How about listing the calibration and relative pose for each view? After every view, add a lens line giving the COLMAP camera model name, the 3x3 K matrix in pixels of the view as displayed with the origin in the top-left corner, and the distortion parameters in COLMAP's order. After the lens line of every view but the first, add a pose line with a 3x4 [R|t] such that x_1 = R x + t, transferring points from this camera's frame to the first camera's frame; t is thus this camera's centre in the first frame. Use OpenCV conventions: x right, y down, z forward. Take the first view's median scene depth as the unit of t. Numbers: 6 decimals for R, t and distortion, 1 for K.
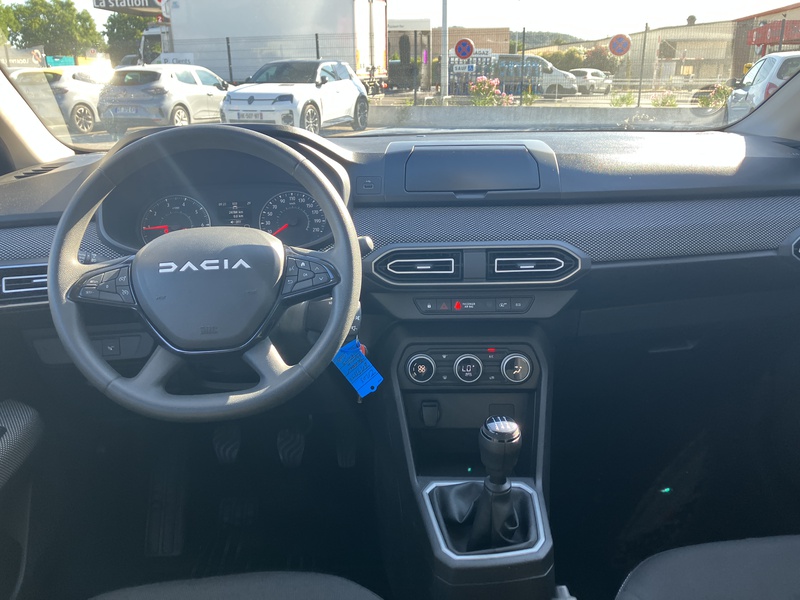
lens RADIAL K [[654.2, 0, 400.0], [0, 654.2, 300.0], [0, 0, 1]] dist [-0.004653, -0.002951]
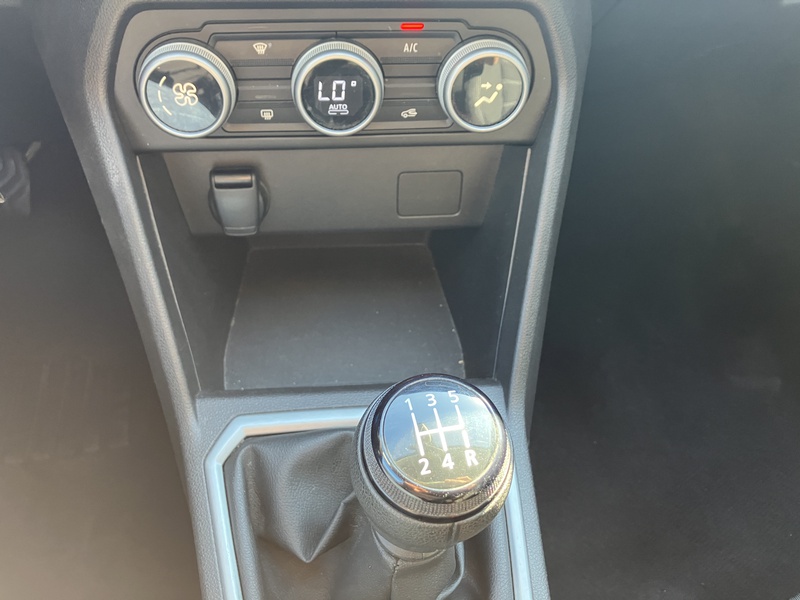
lens RADIAL K [[760.5, 0, 400.0], [0, 760.5, 300.0], [0, 0, 1]] dist [0.090047, -0.000211]
pose [[0.994477, -0.033589, 0.099439, 0.097332], [-0.025417, 0.842141, 0.538659, -0.012393], [-0.101834, -0.538211, 0.836635, 0.648609]]
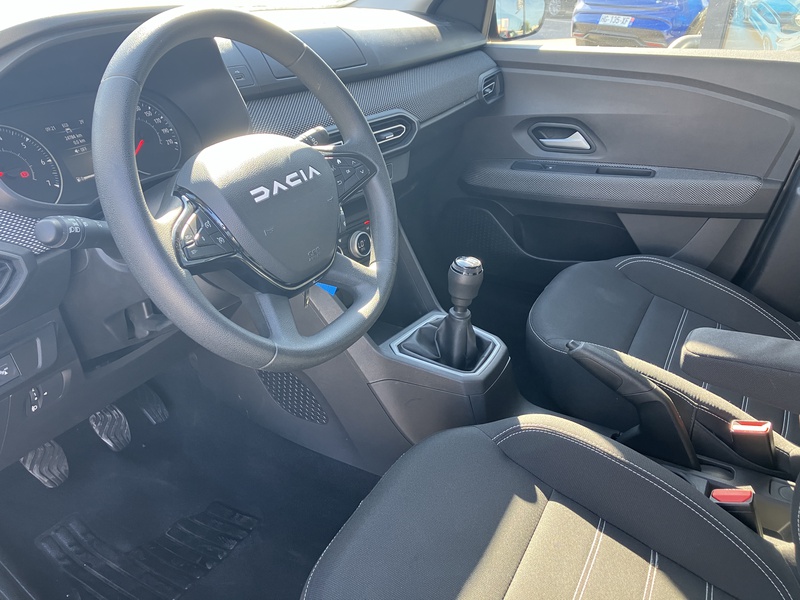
lens RADIAL K [[654.2, 0, 400.0], [0, 654.2, 300.0], [0, 0, 1]] dist [-0.004653, -0.002951]
pose [[0.563879, -0.353702, 0.746281, -0.725216], [0.232060, 0.935096, 0.267850, -0.083033], [-0.792583, 0.022147, 0.609362, 0.306086]]
